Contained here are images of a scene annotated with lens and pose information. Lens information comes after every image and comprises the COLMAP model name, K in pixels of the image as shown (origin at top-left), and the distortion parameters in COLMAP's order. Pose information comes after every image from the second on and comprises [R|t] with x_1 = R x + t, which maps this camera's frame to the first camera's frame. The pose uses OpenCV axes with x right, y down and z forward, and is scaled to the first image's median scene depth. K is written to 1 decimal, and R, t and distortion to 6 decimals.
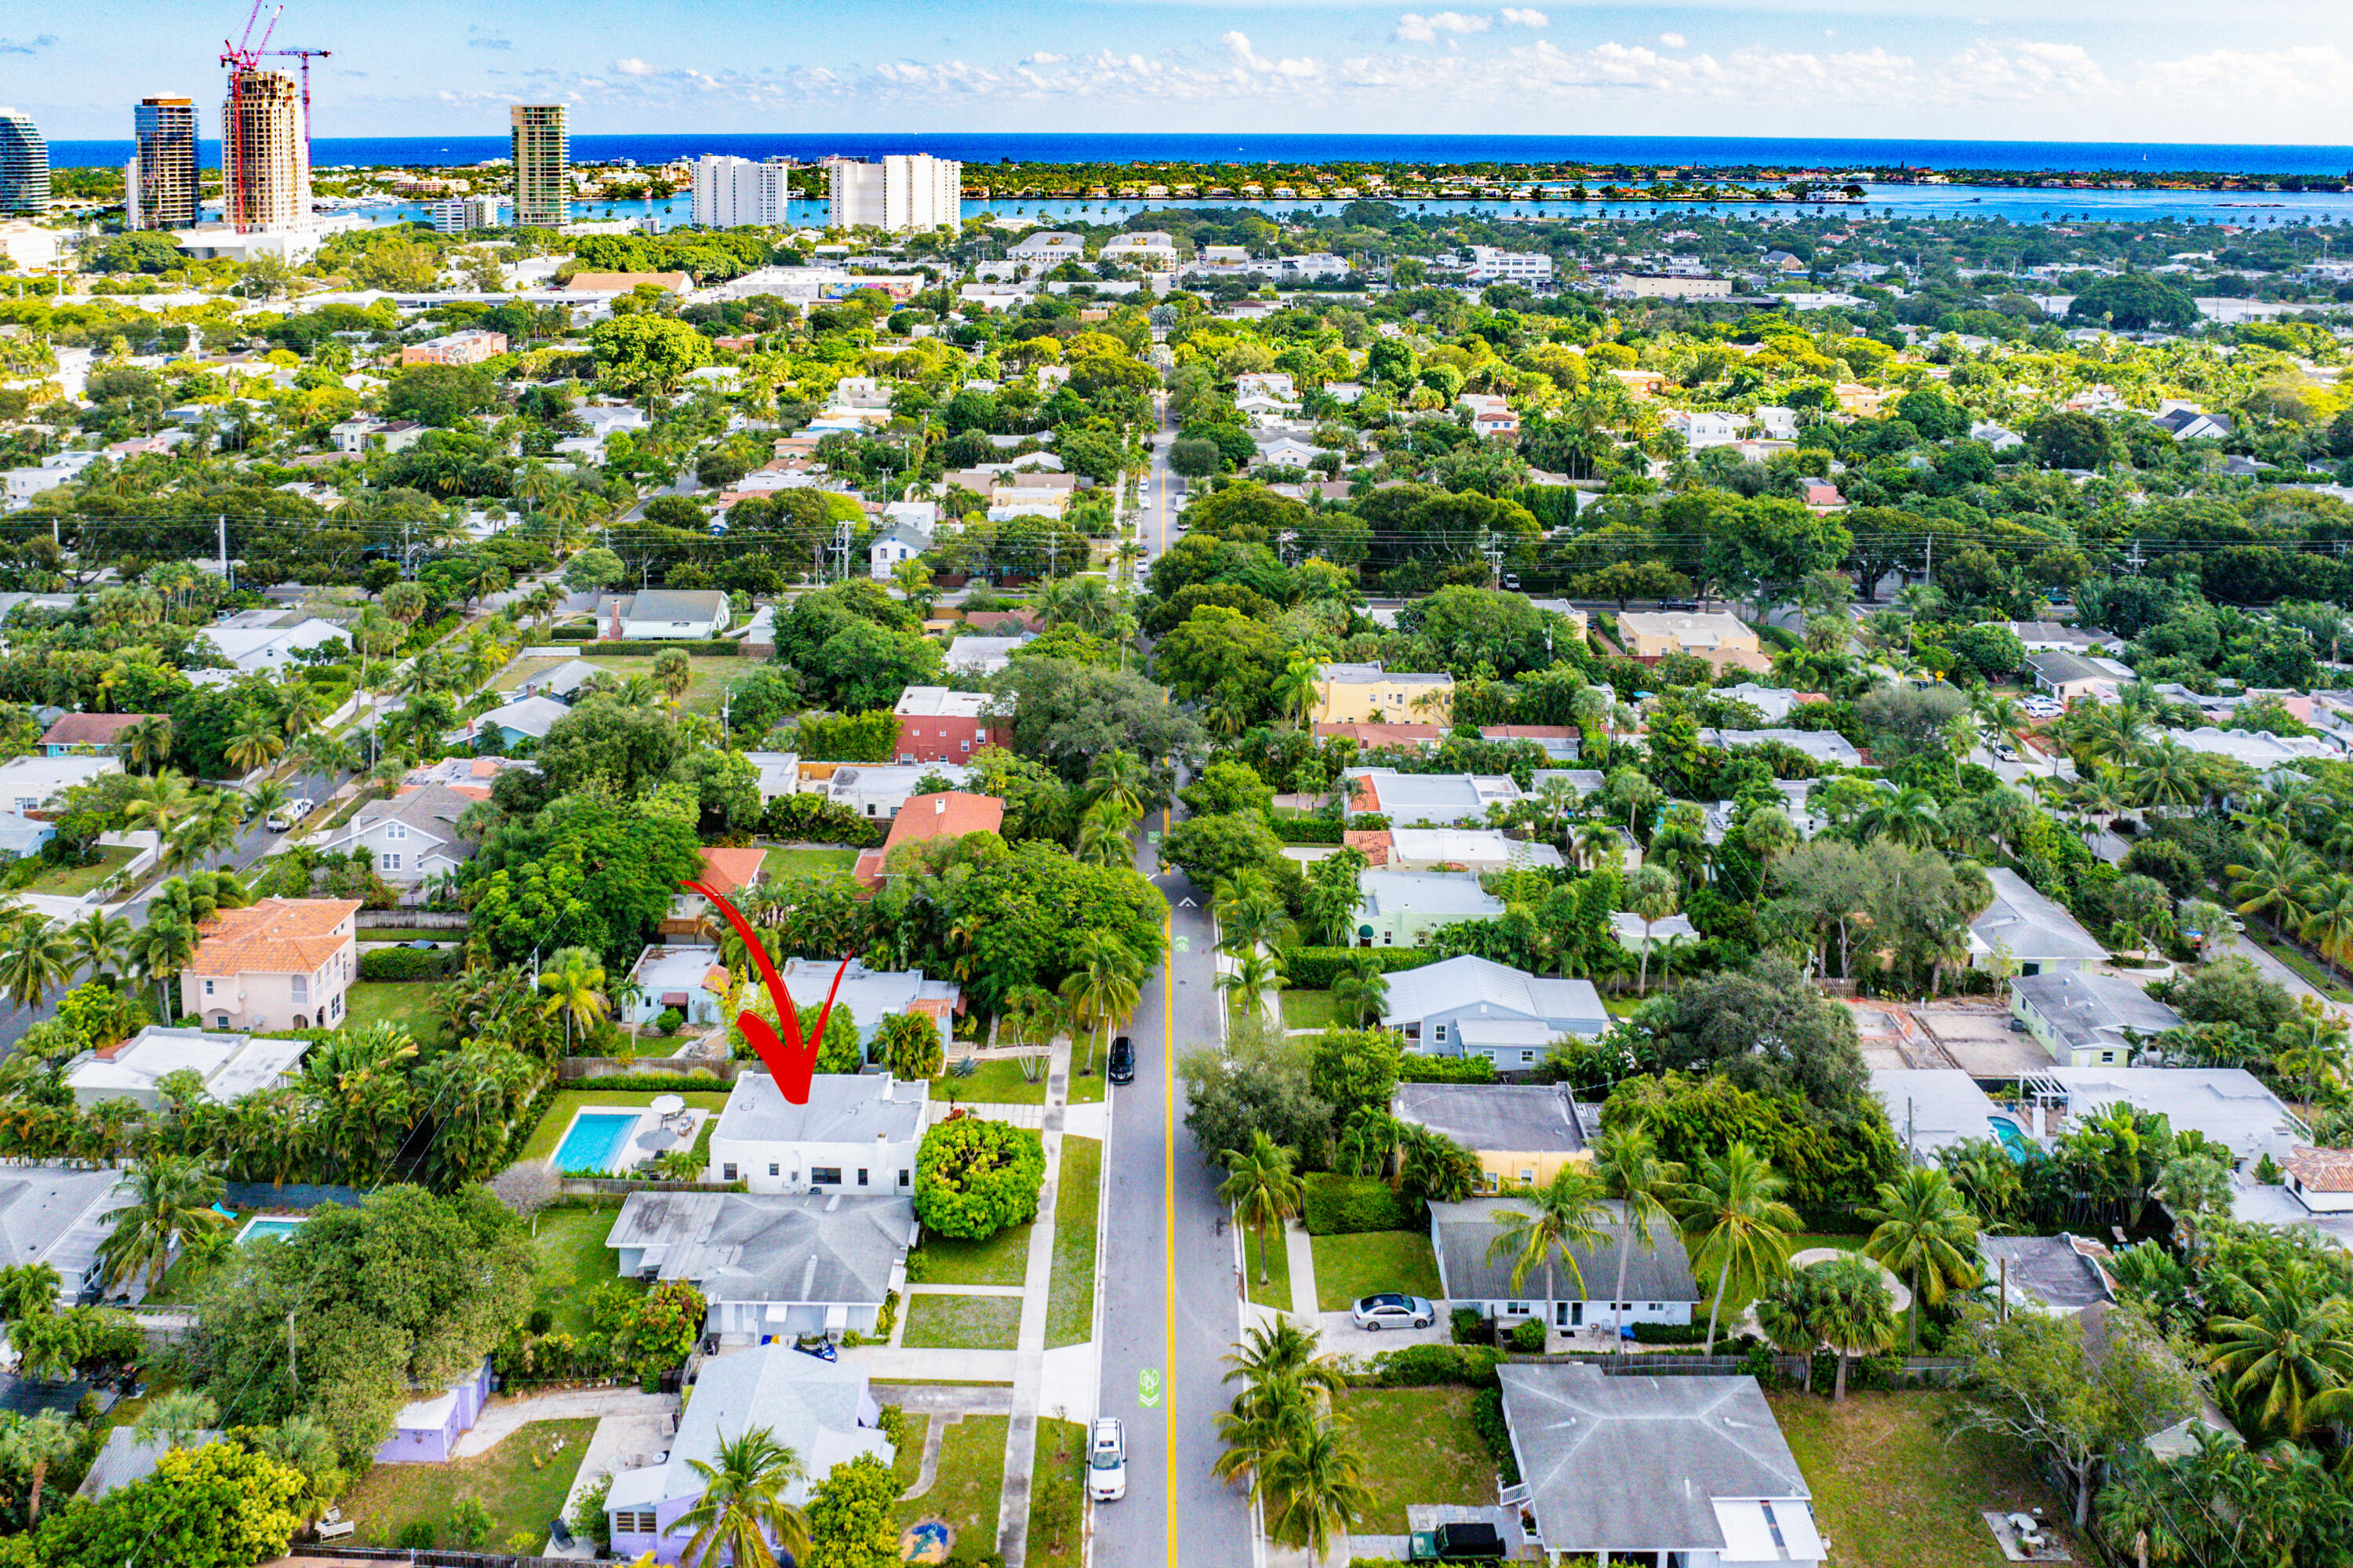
lens RADIAL K [[1610.2, 0, 1176.2], [0, 1610.2, 717.9], [0, 0, 1]] dist [-0.041539, -0.000249]
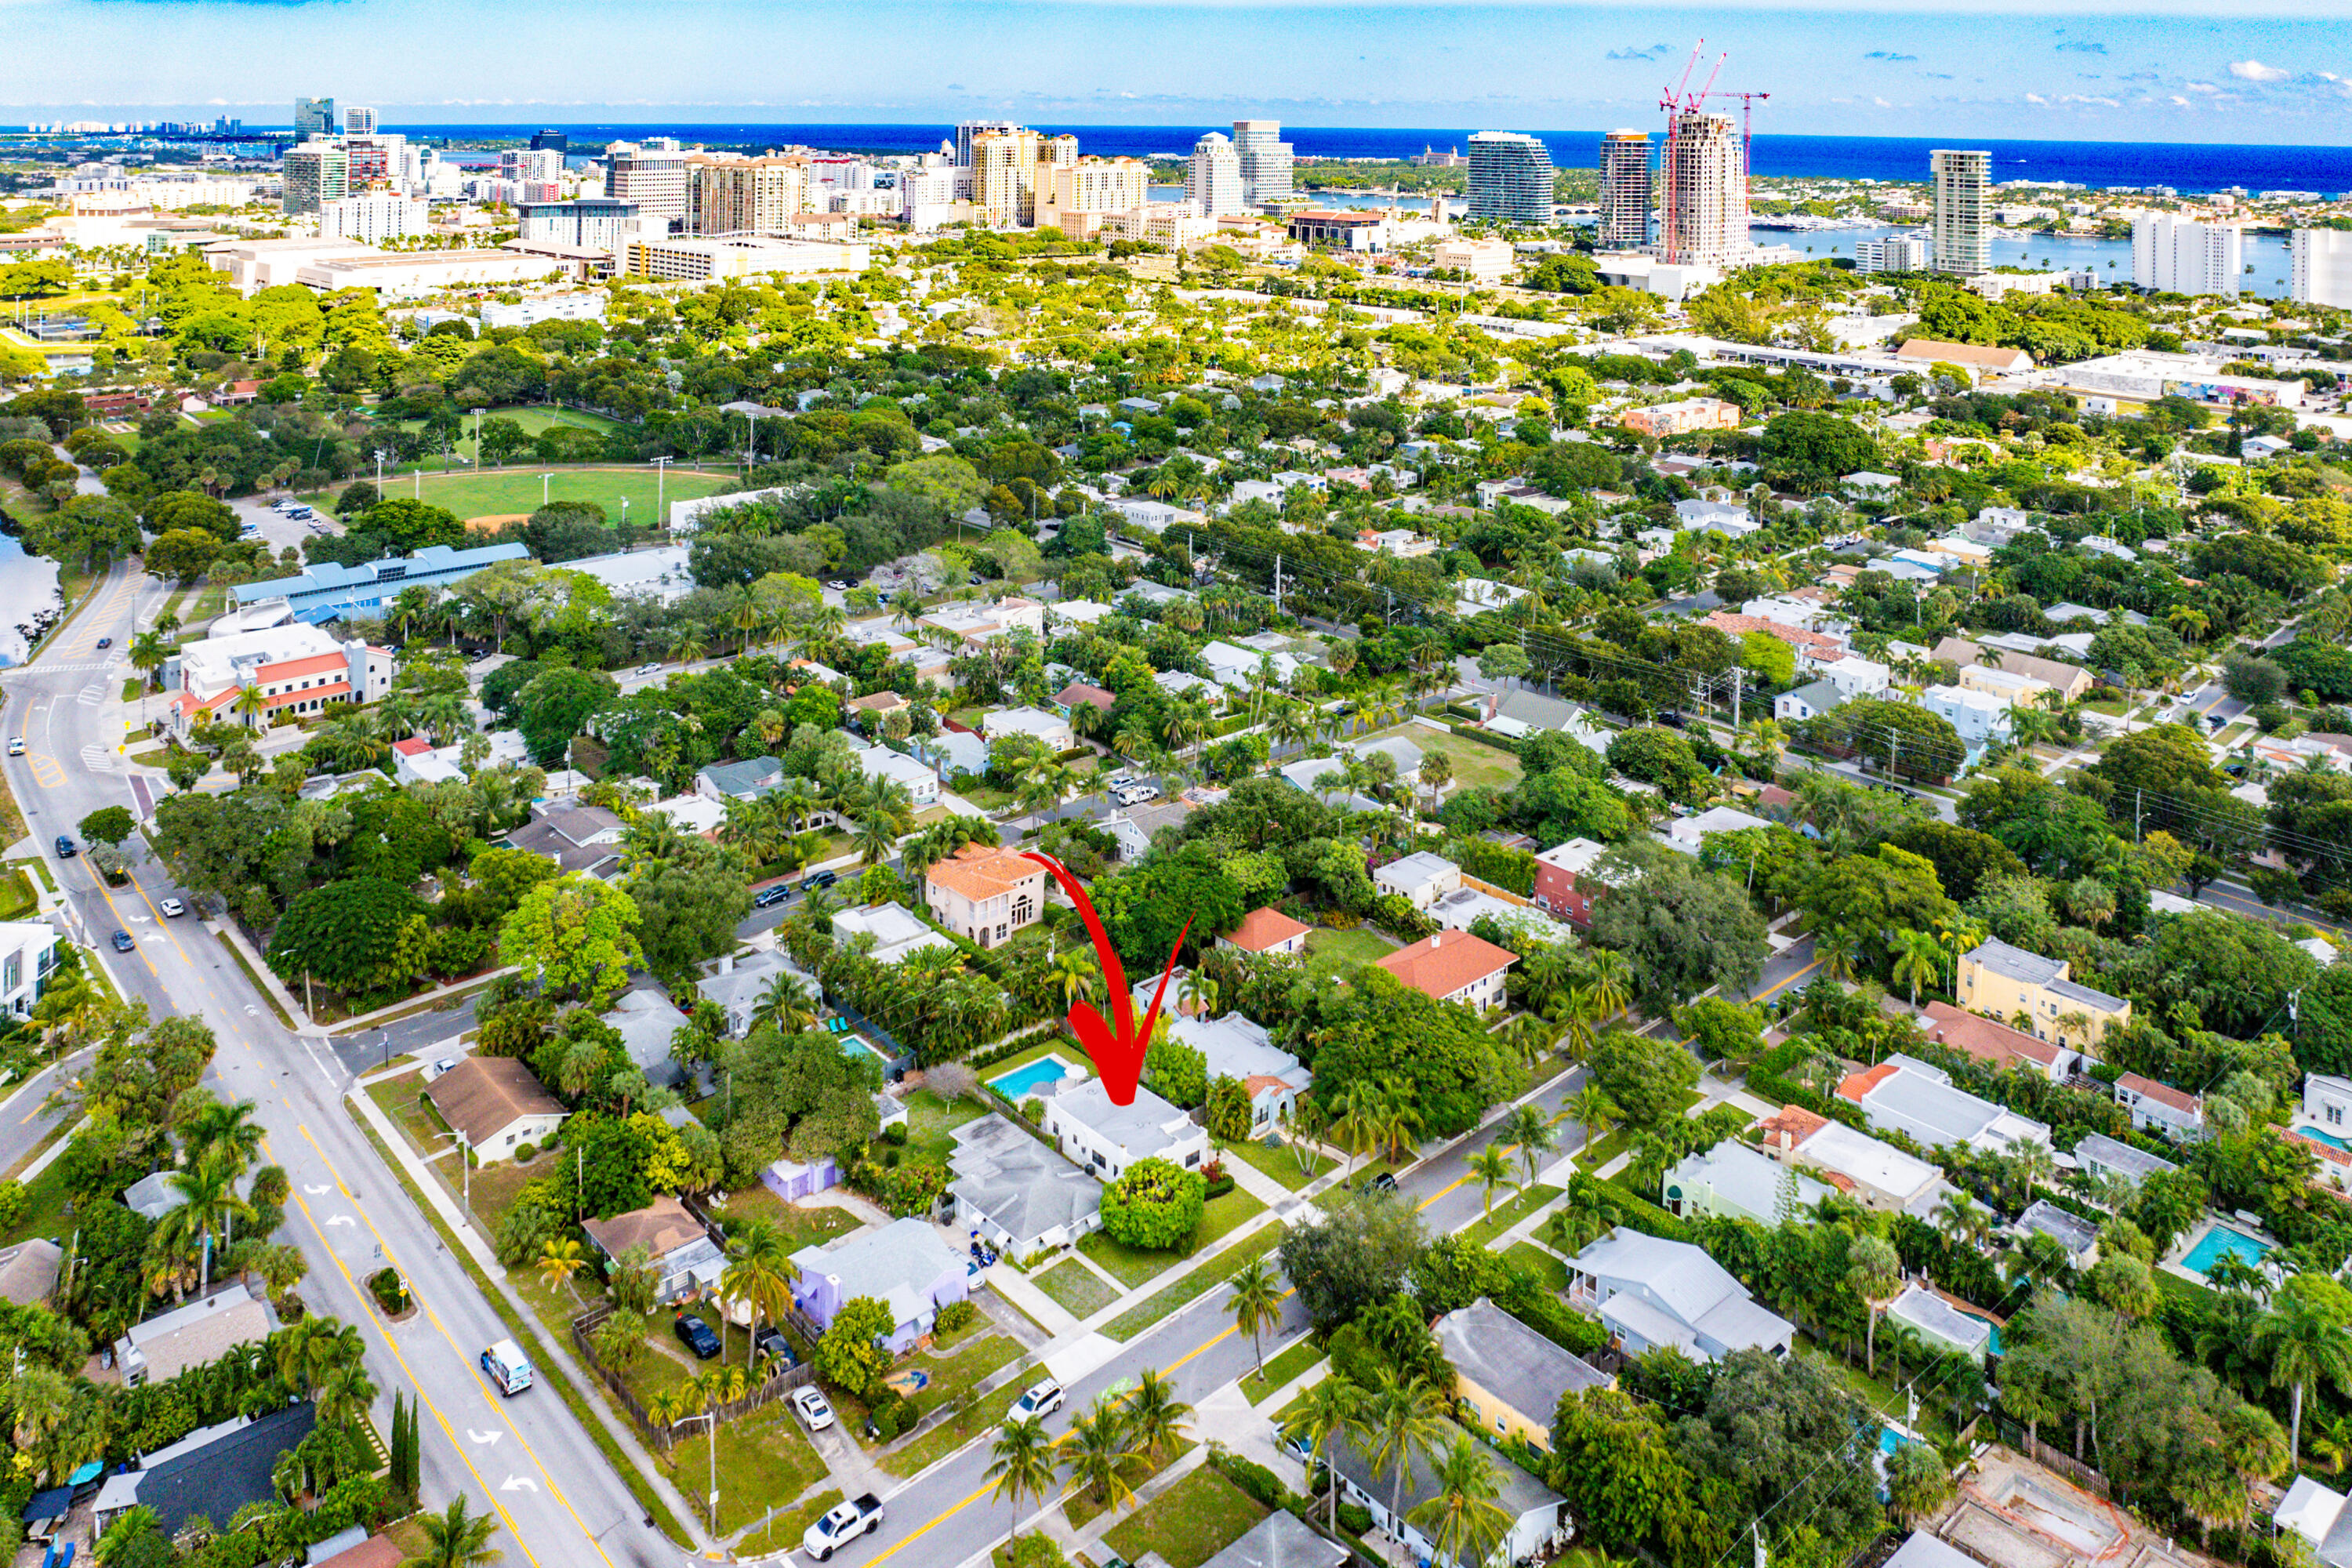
lens RADIAL K [[1723.8, 0, 1176.0], [0, 1723.8, 784.0], [0, 0, 1]] dist [-0.042328, 0.000818]
pose [[0.668285, 0.261719, -0.696346, 0.484462], [-0.255540, 0.959872, 0.115522, -0.128600], [0.698638, 0.100742, 0.708348, -0.001461]]
